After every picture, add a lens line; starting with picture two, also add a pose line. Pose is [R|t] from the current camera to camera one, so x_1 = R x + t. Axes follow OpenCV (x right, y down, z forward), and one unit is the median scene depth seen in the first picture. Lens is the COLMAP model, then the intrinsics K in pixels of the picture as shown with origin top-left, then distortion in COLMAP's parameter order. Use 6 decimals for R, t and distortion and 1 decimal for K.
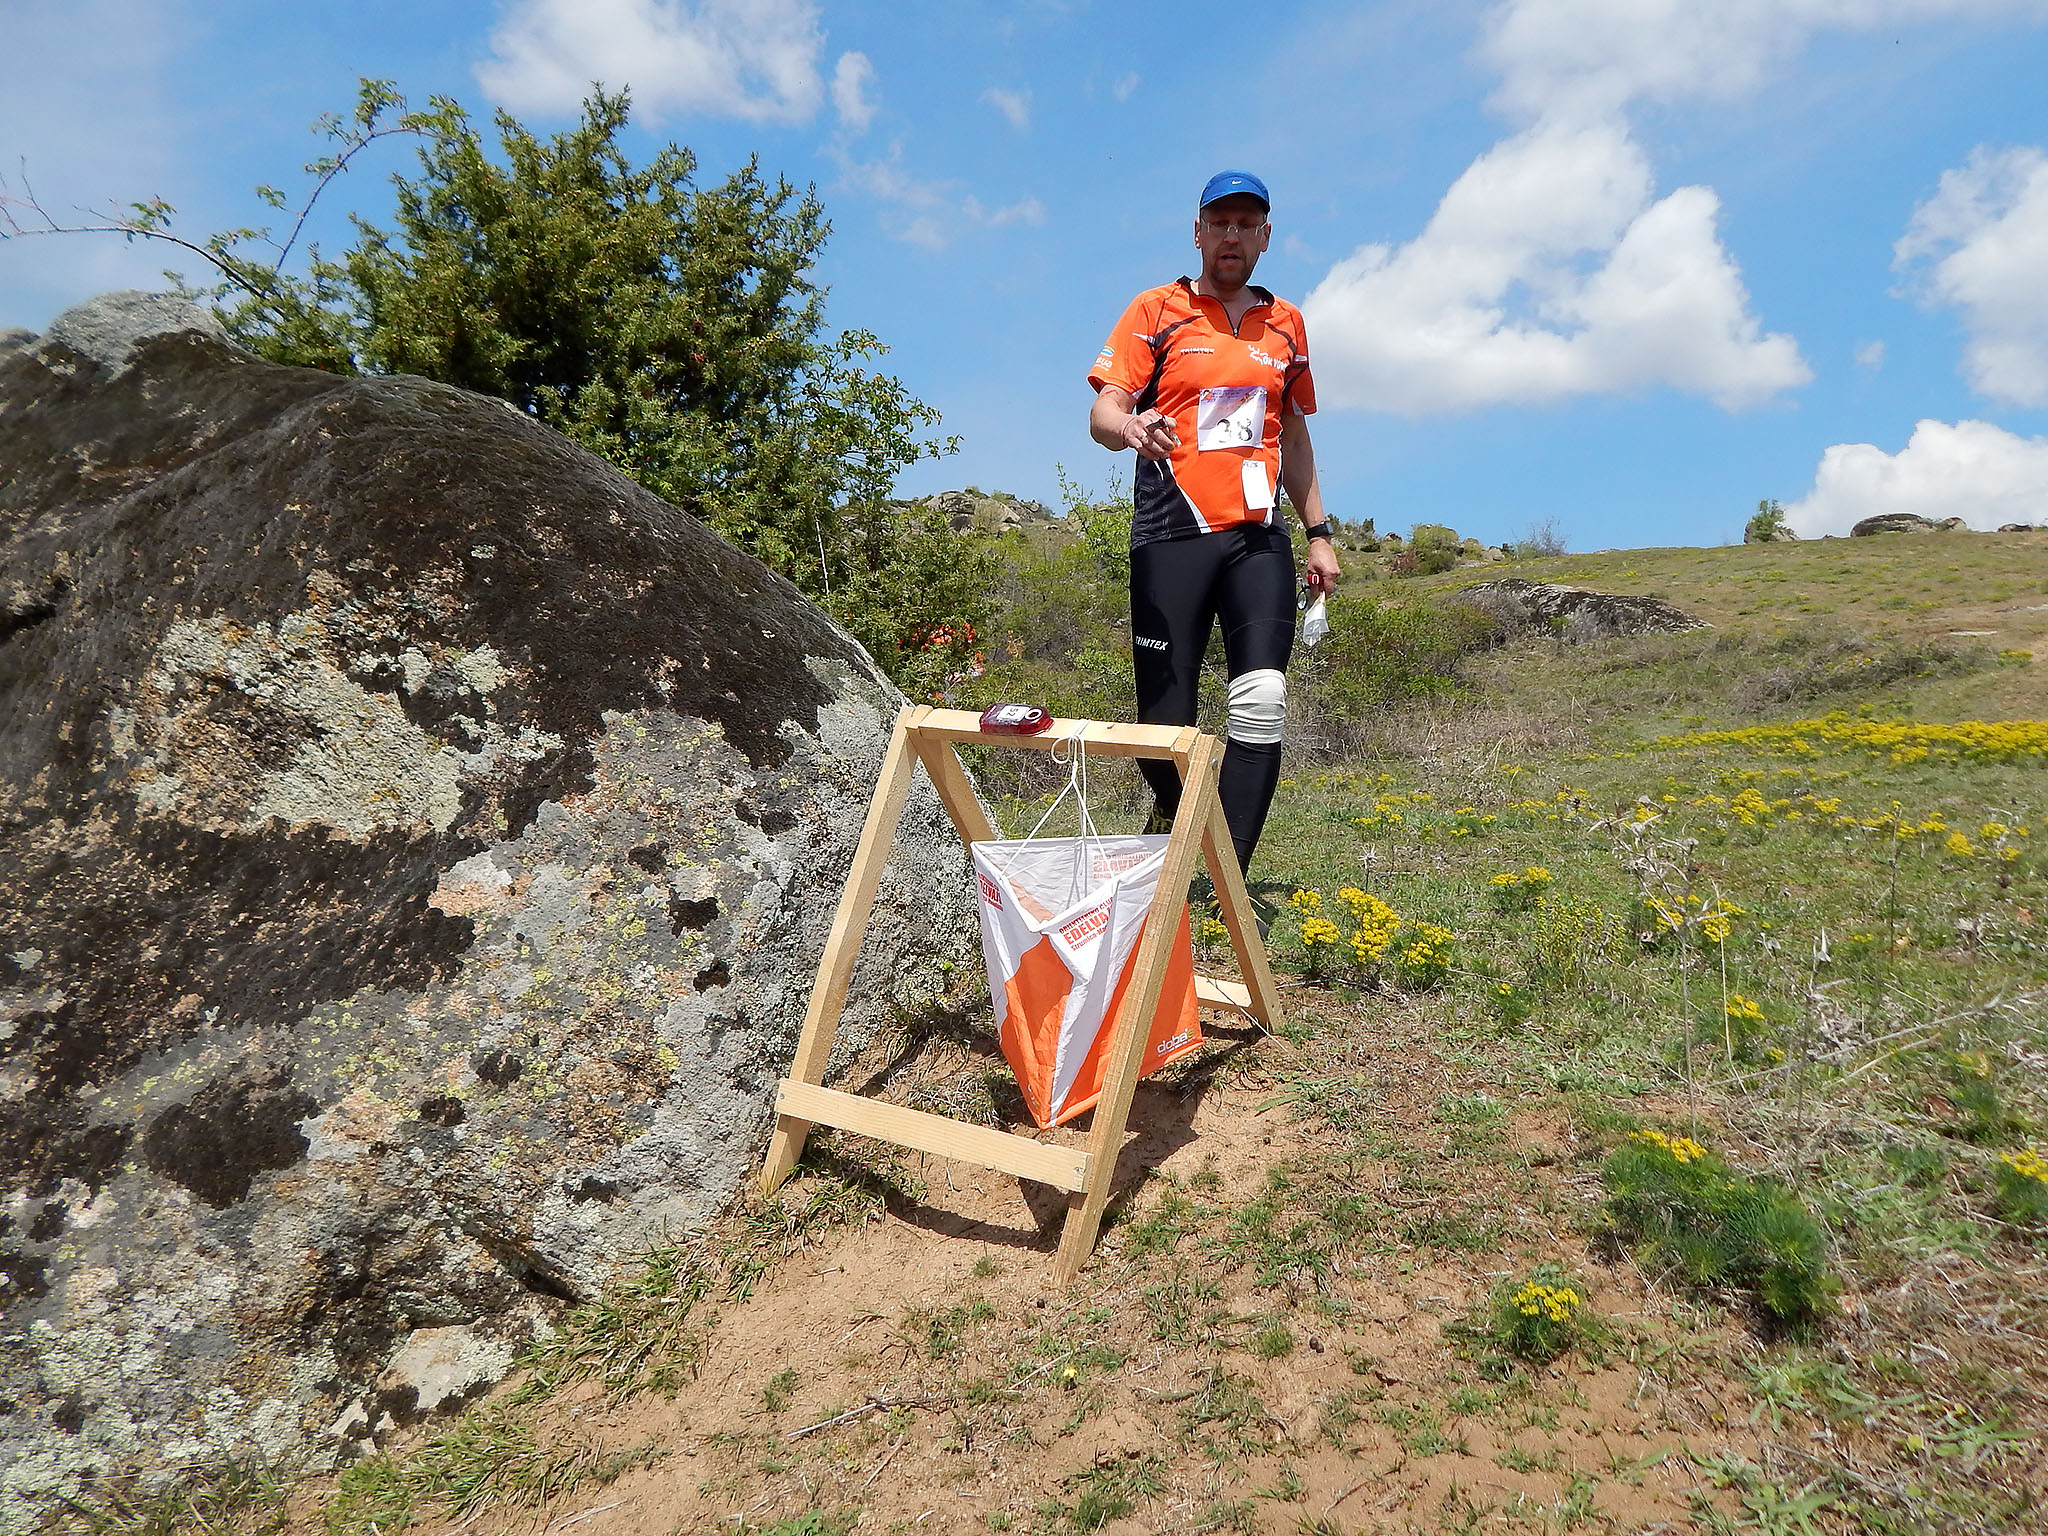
lens RADIAL K [[1306.8, 0, 1030.1], [0, 1306.8, 766.6], [0, 0, 1]] dist [-0.000759, 0.000878]
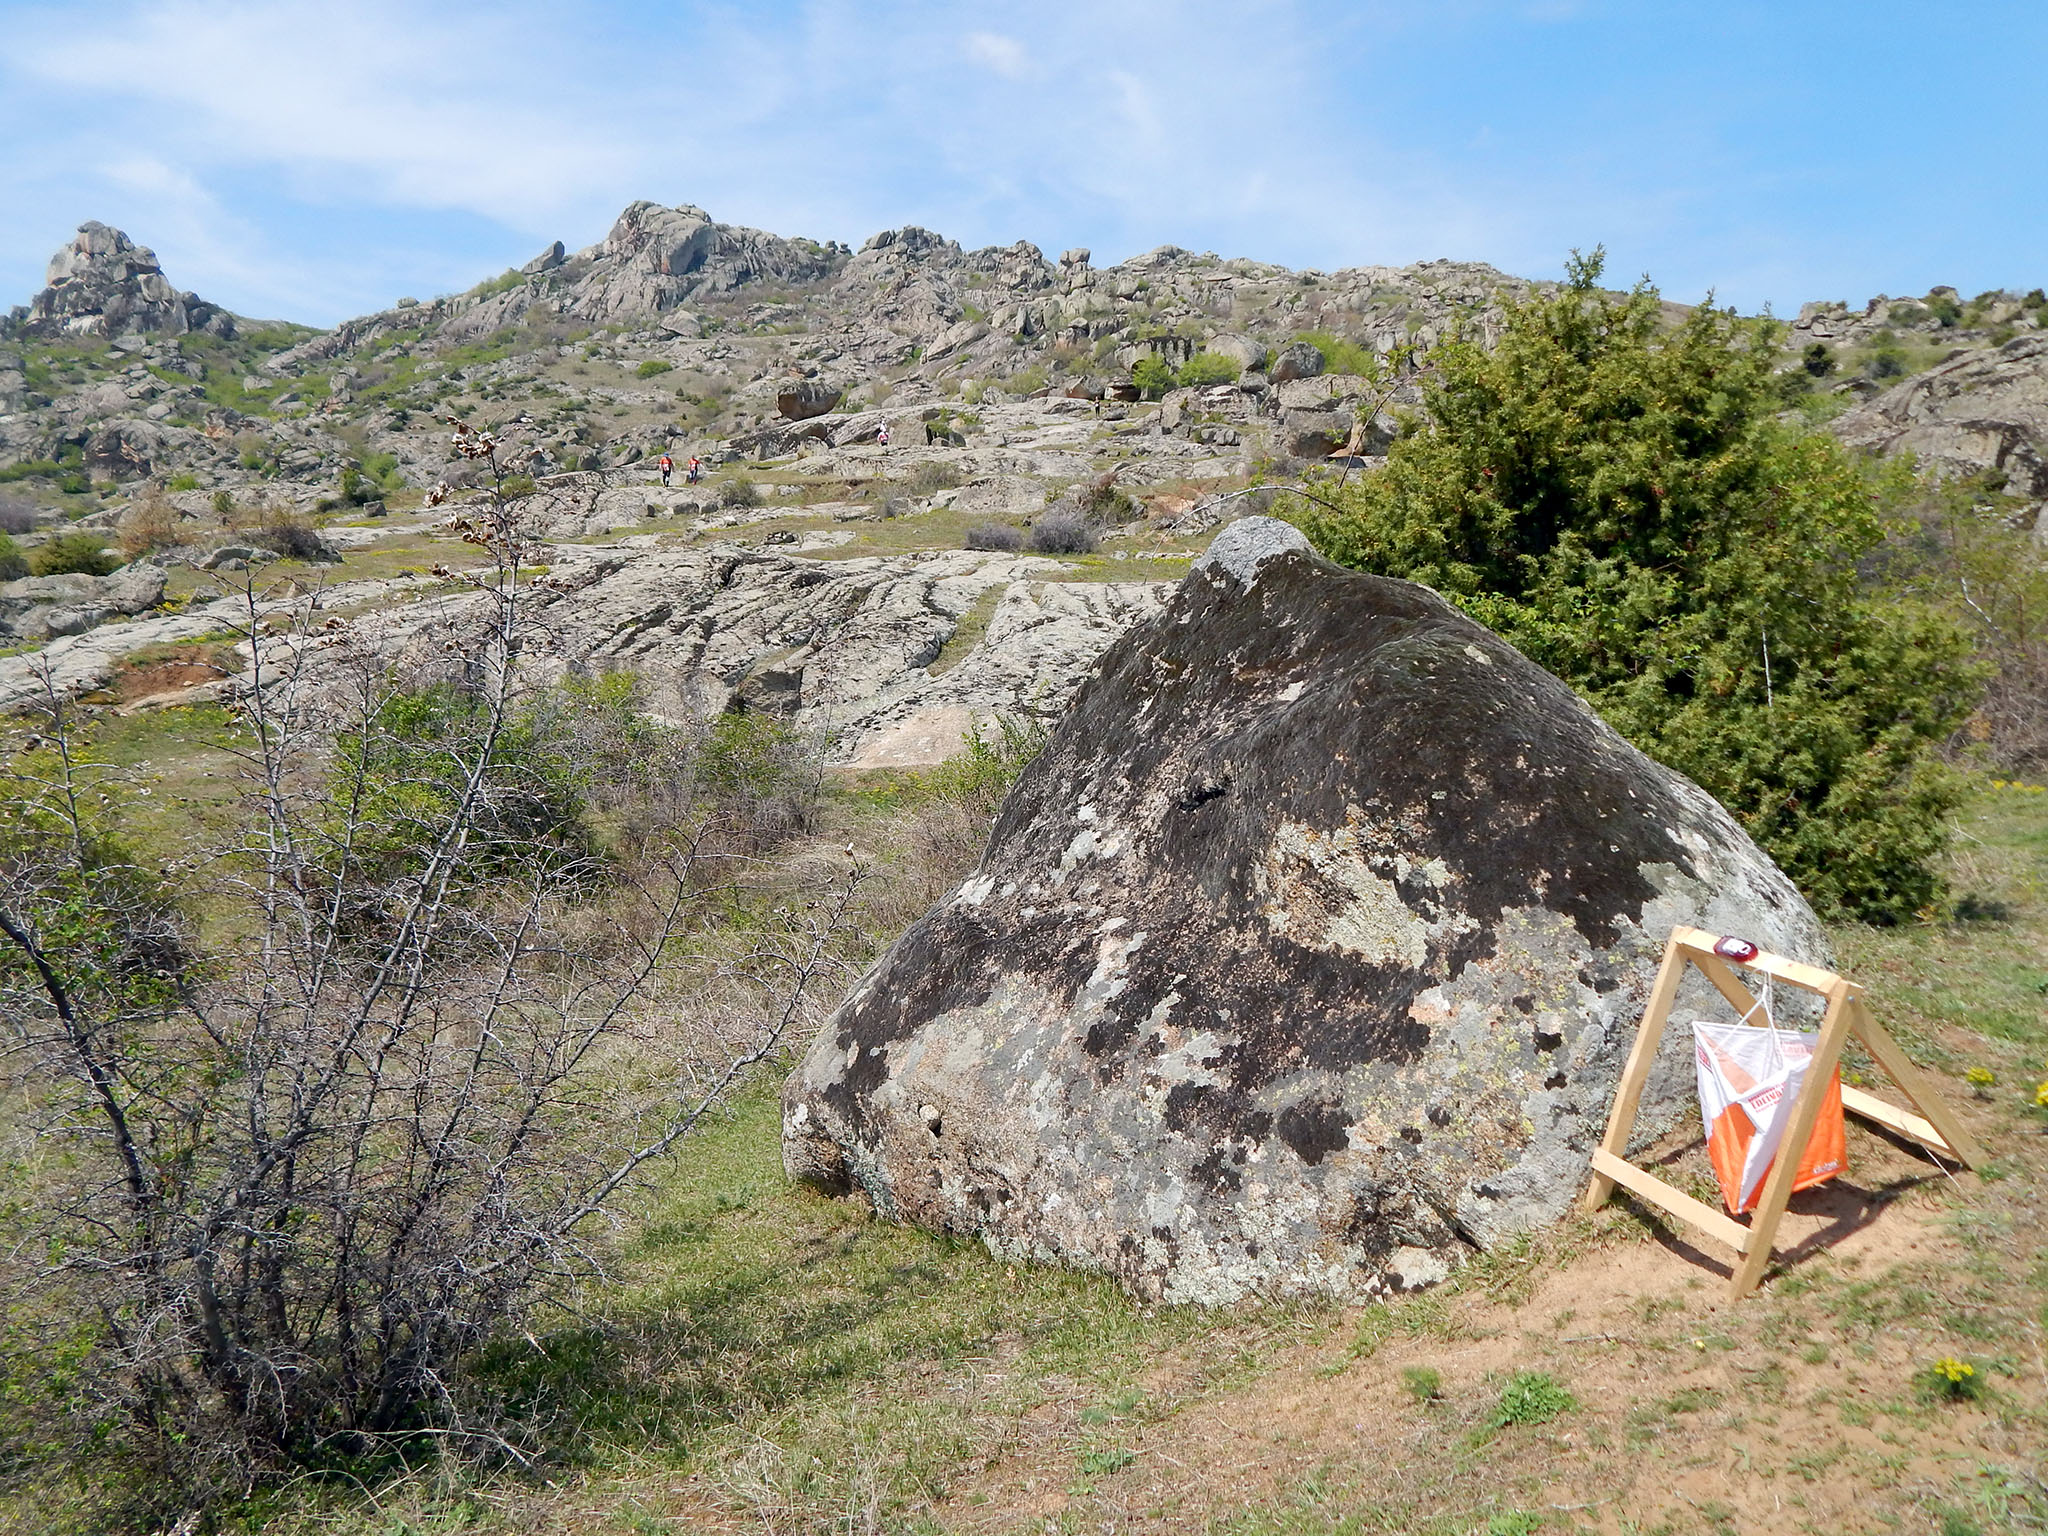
lens RADIAL K [[1661.9, 0, 1019.6], [0, 1661.9, 765.2], [0, 0, 1]] dist [-0.016207, -0.016128]
pose [[0.728517, 0.020451, -0.684722, 0.684812], [0.052384, 0.994964, 0.085451, -0.448690], [0.683022, -0.098121, 0.723777, -0.946491]]
